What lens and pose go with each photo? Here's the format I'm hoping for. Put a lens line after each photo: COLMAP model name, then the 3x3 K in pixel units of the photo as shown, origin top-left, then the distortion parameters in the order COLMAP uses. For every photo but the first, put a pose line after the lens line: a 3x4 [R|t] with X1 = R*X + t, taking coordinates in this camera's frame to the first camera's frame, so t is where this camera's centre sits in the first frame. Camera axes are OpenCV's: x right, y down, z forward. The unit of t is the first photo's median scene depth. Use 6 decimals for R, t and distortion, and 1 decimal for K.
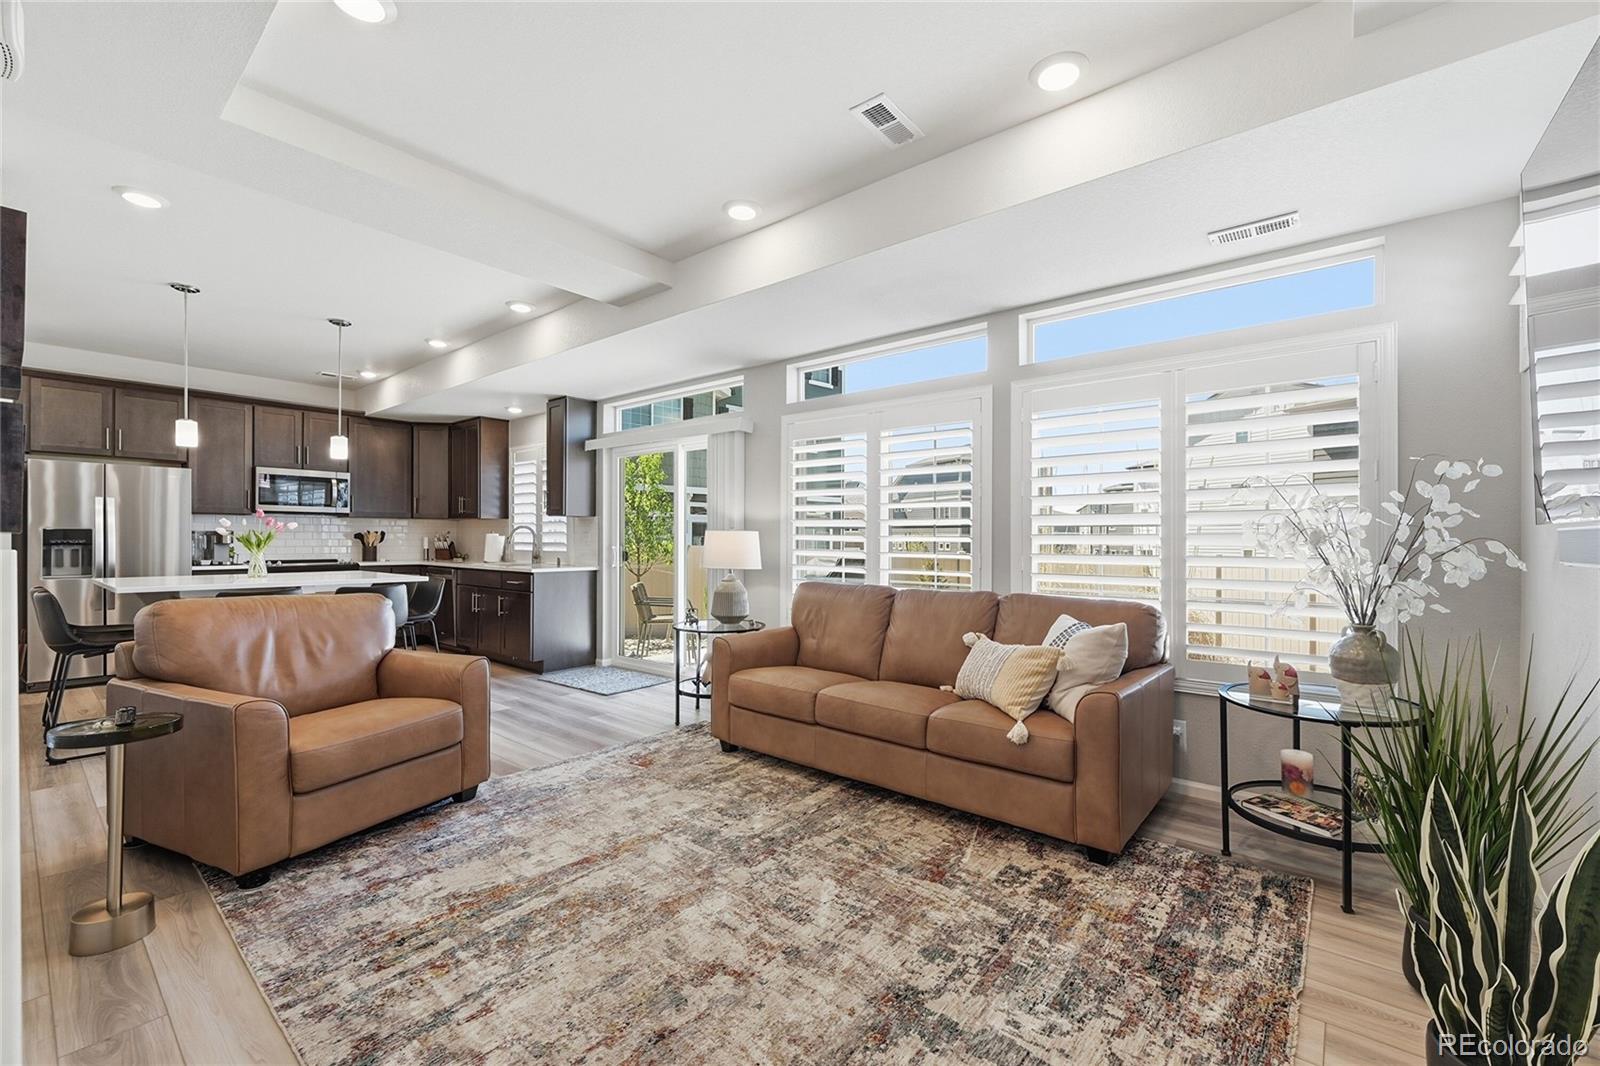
lens RADIAL K [[666.2, 0, 810.4], [0, 666.2, 529.8], [0, 0, 1]] dist [-0.000535, -0.000024]
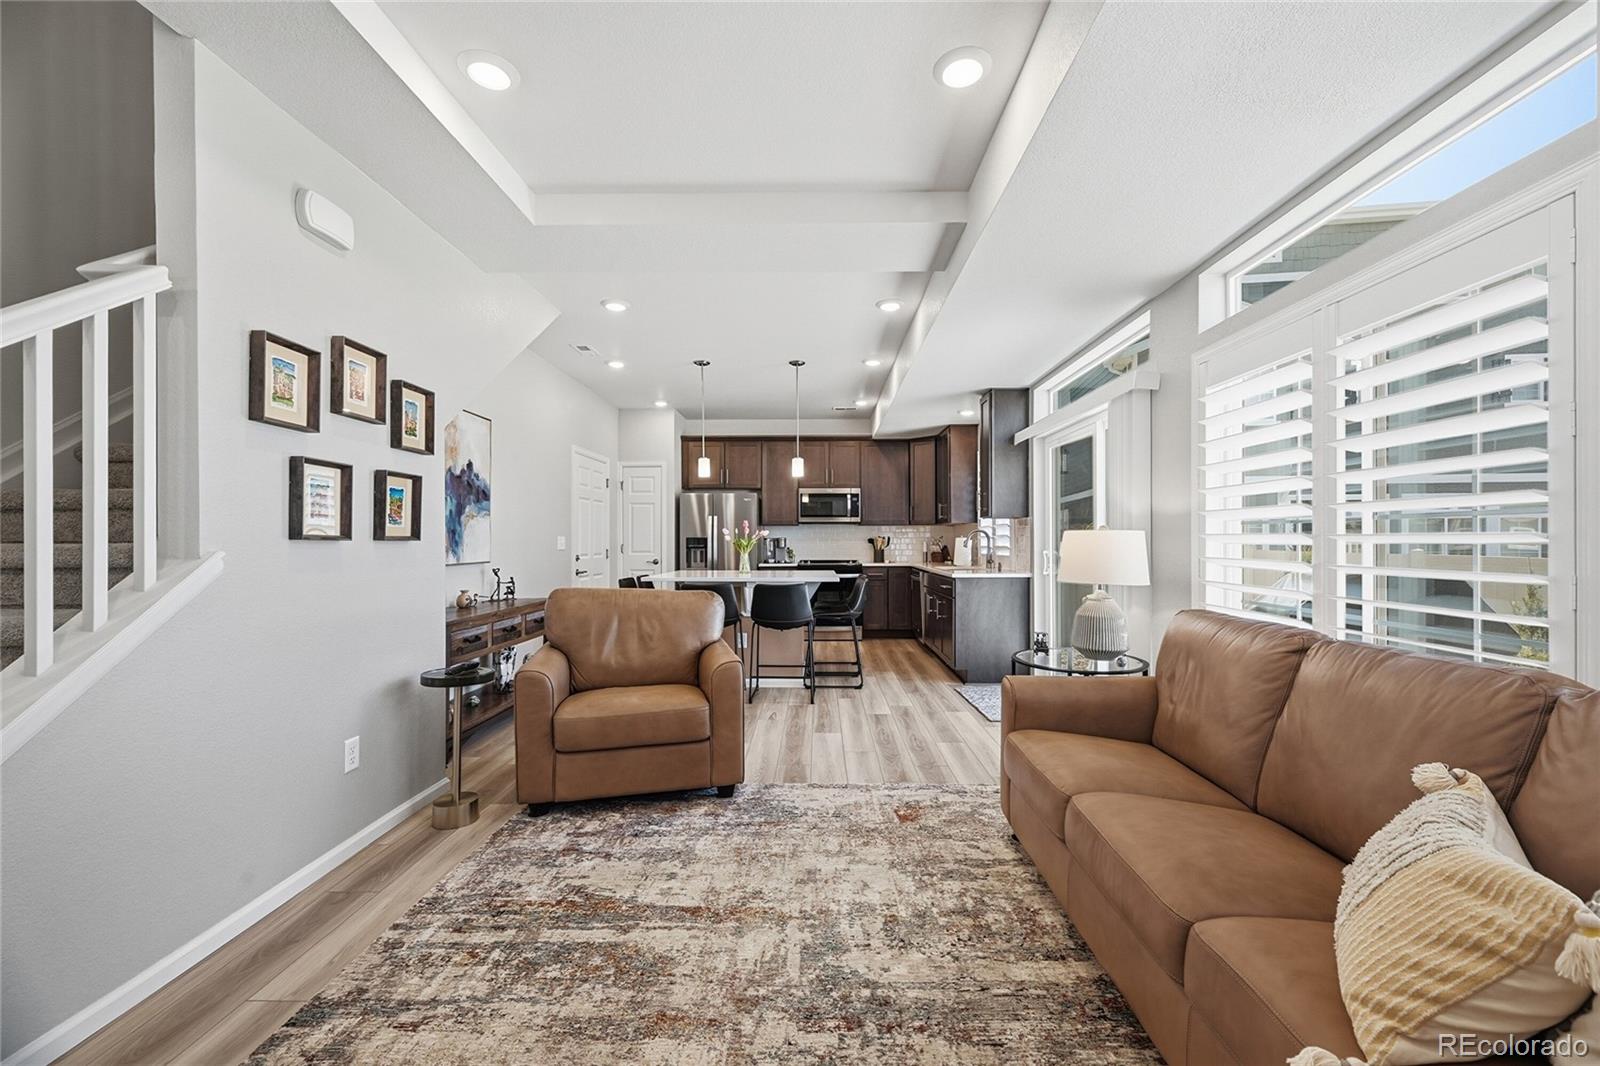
lens RADIAL K [[639.3, 0, 807.1], [0, 639.3, 538.2], [0, 0, 1]] dist [-0.001988, -0.000319]
pose [[0.621001, -0.009606, -0.783751, 0.292683], [0.015097, 0.999886, -0.000294, 0.007137], [0.783664, -0.011650, 0.621075, 0.421503]]
